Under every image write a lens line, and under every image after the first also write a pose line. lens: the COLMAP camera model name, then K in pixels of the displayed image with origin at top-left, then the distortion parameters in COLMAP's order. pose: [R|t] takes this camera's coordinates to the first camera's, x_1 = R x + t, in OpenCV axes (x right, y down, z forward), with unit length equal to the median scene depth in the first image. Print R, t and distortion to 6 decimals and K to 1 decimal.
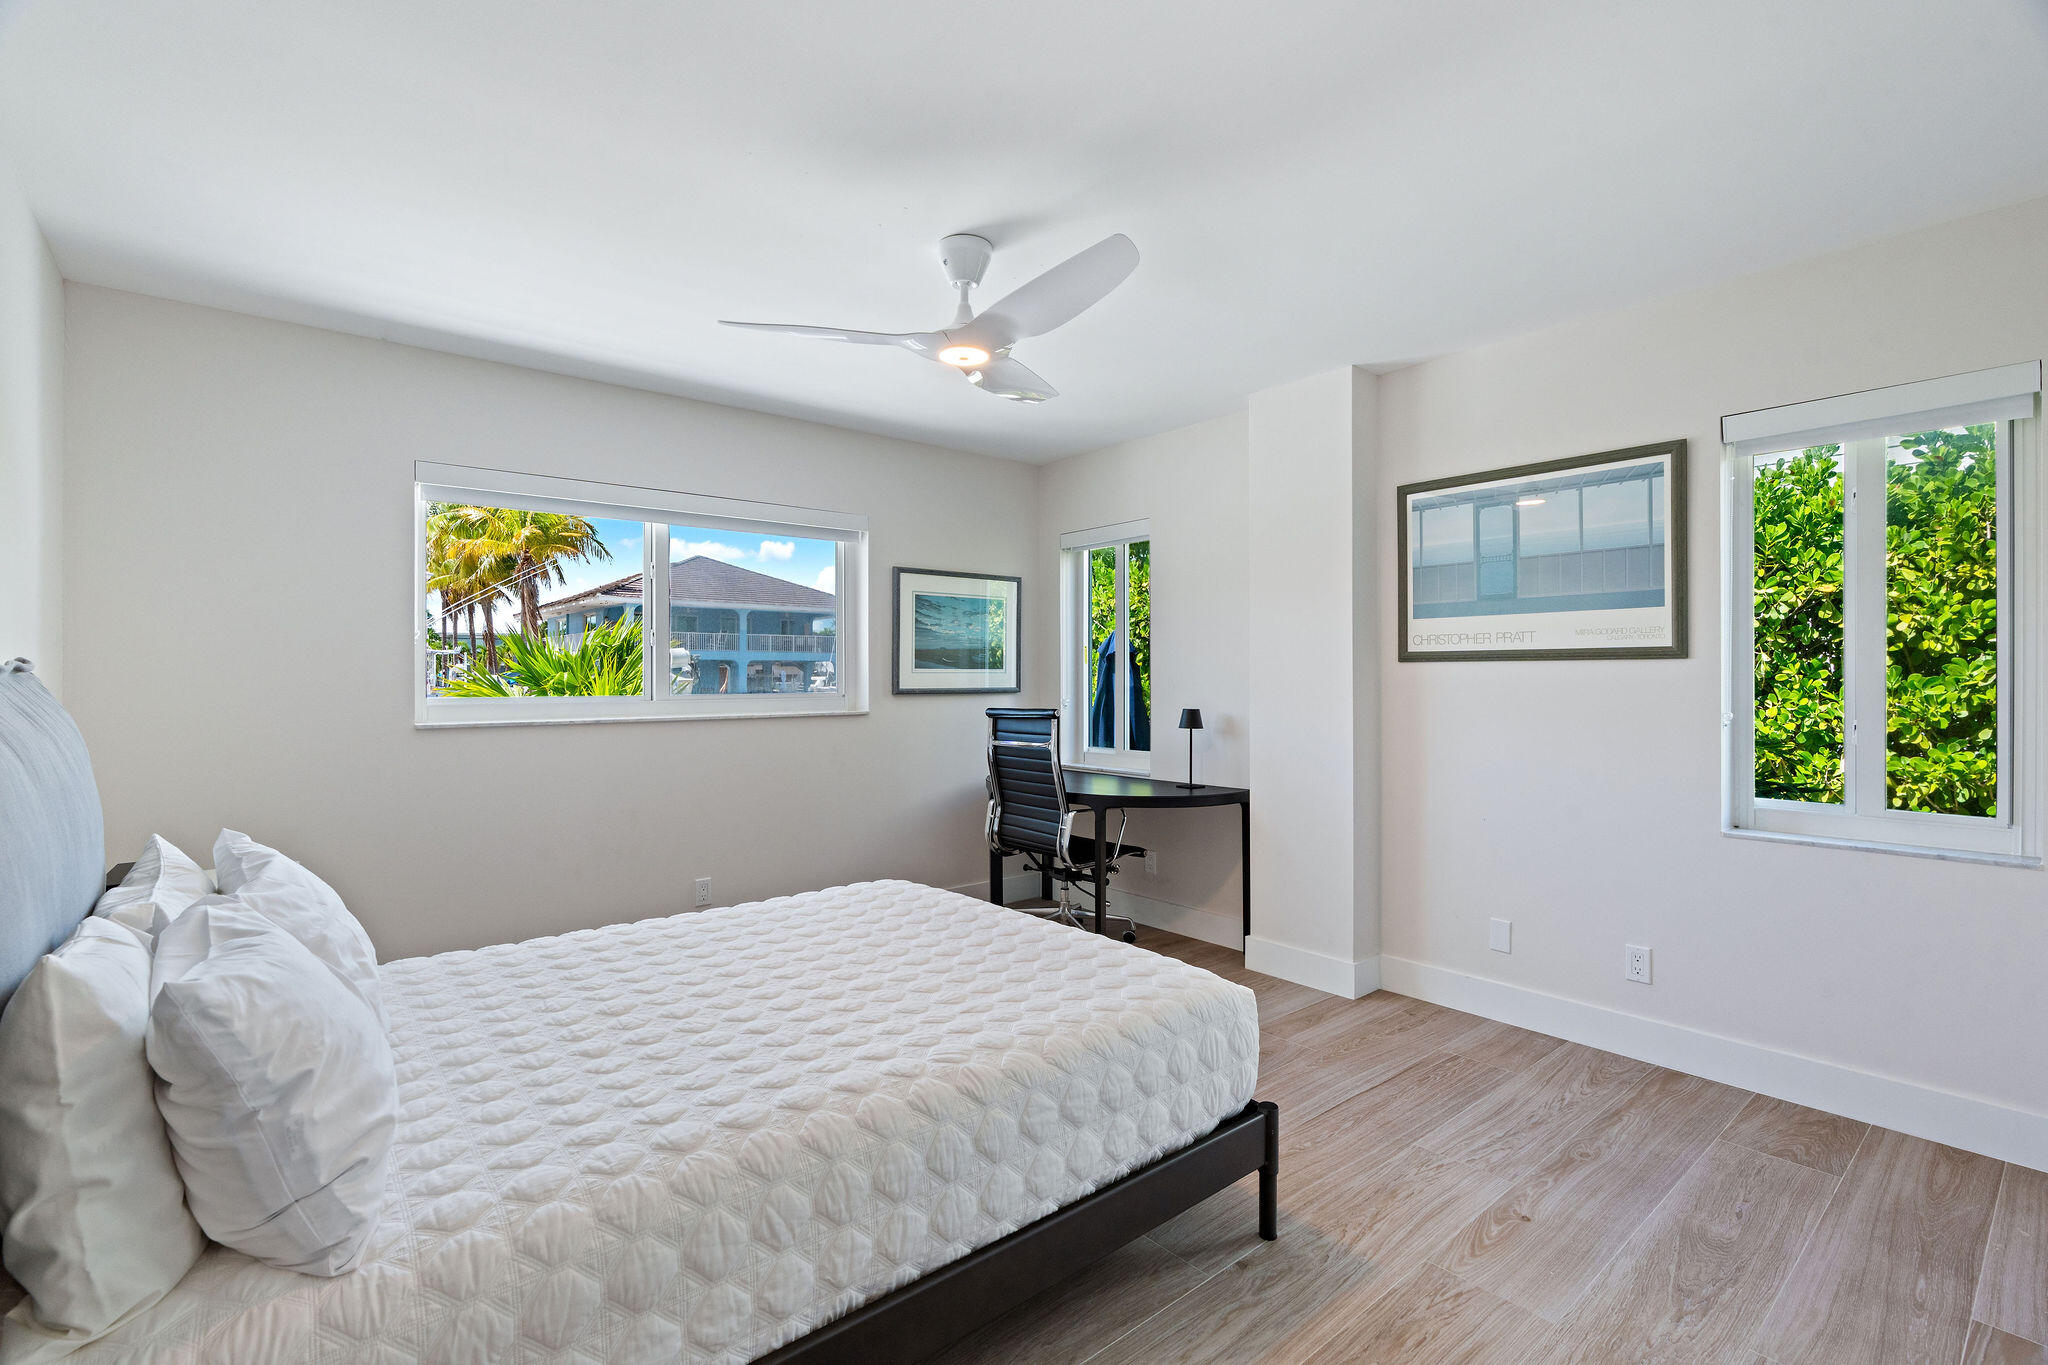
lens RADIAL K [[916.4, 0, 1019.6], [0, 916.4, 675.9], [0, 0, 1]] dist [-0.011835, 0.000465]
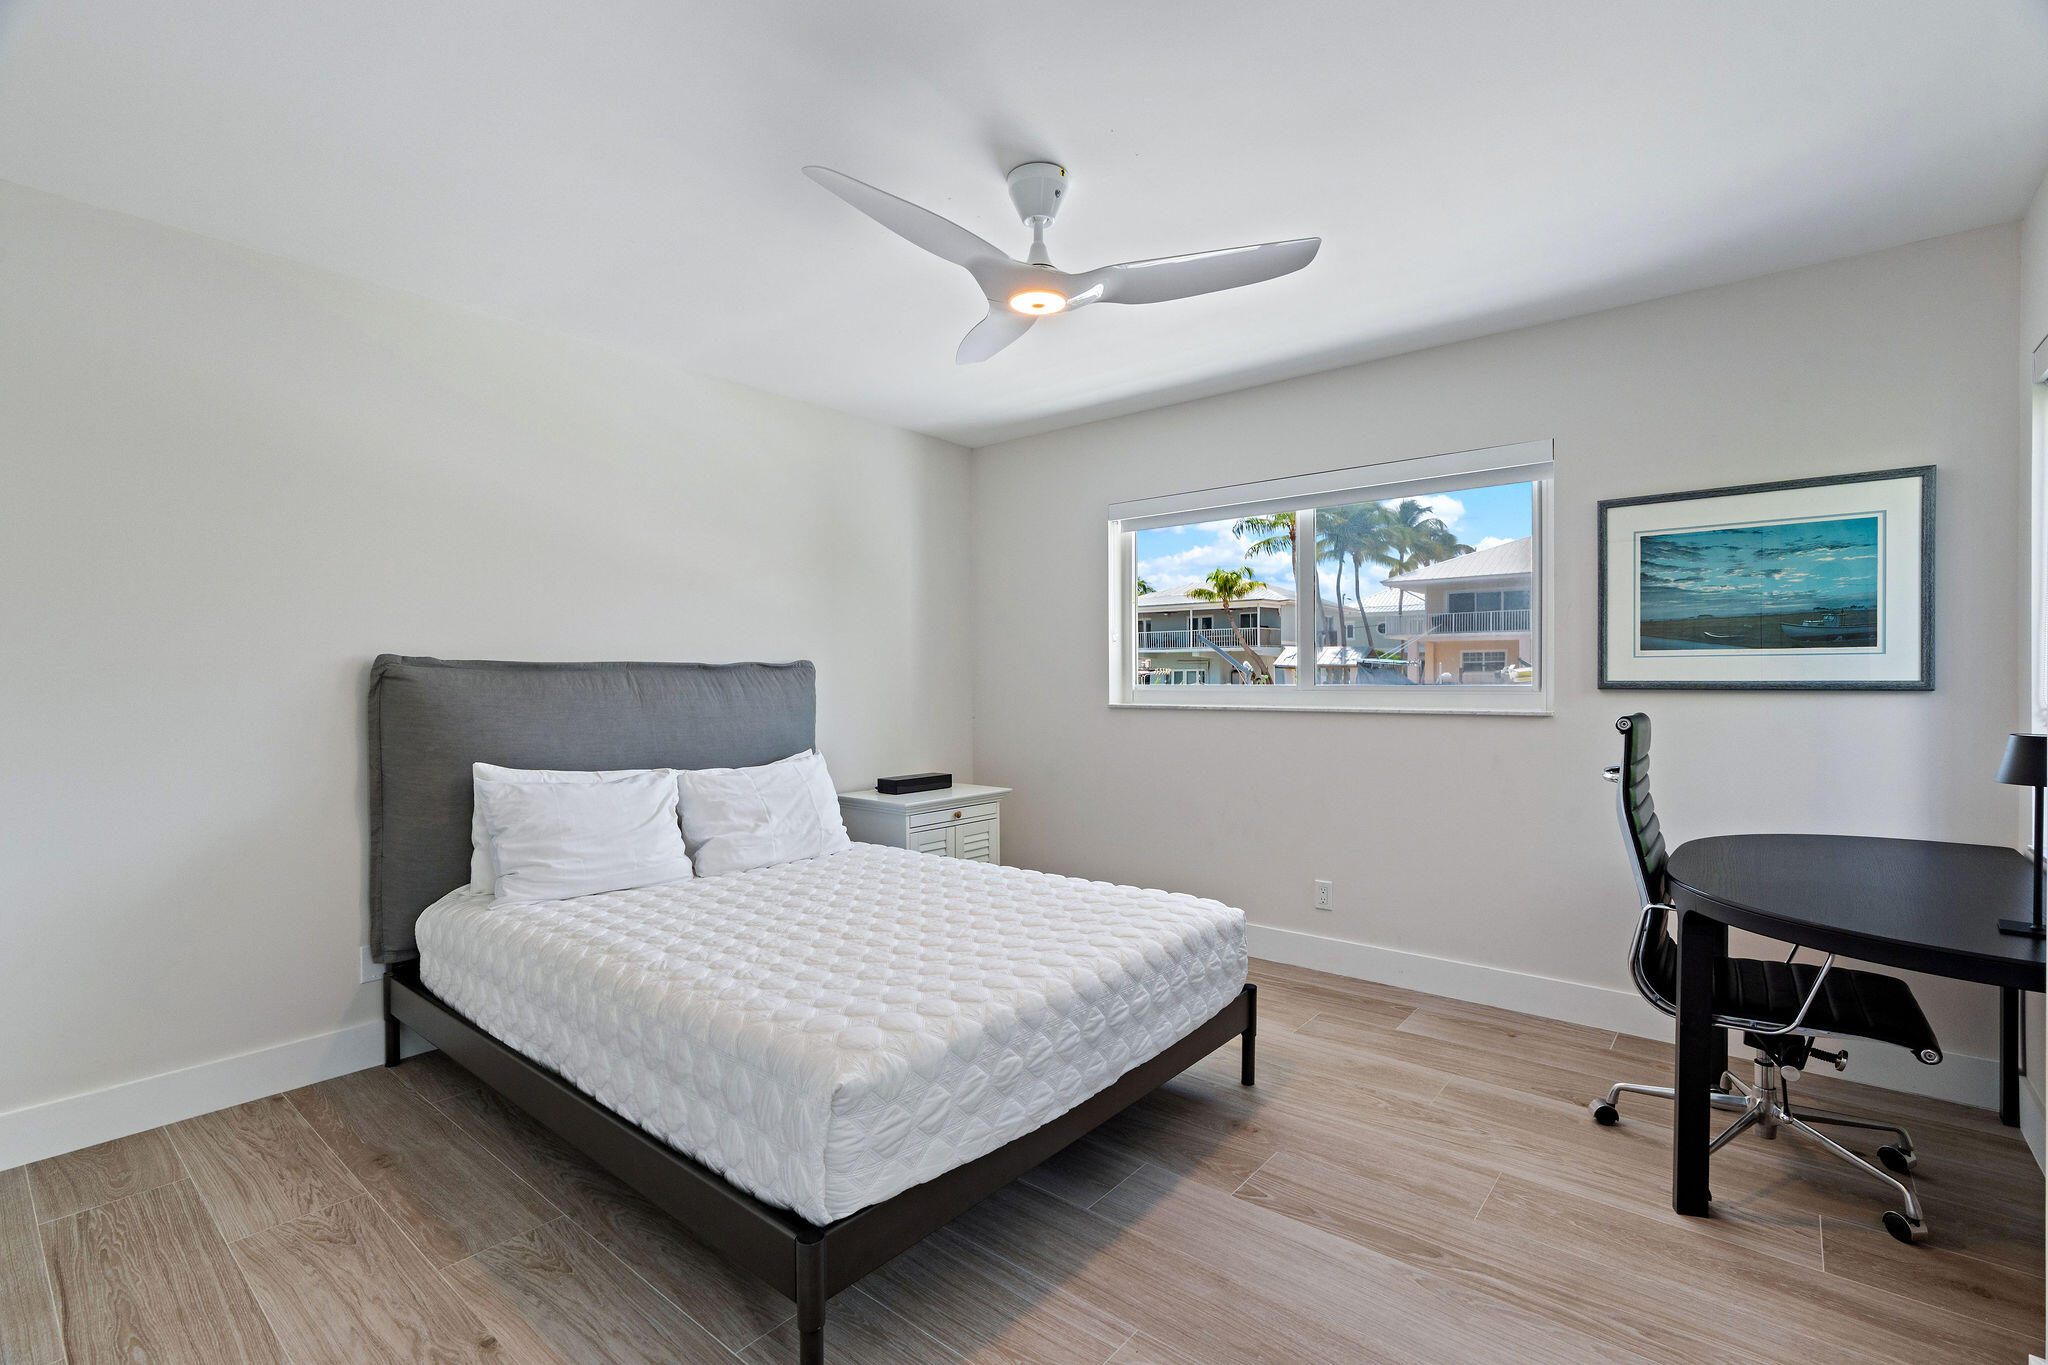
lens RADIAL K [[916.4, 0, 1019.6], [0, 916.4, 675.9], [0, 0, 1]] dist [-0.011835, 0.000465]
pose [[0.190727, -0.001928, -0.981641, 0.437935], [0.003584, 0.999993, -0.001268, 0.009515], [0.981637, -0.003276, 0.190732, 0.440357]]
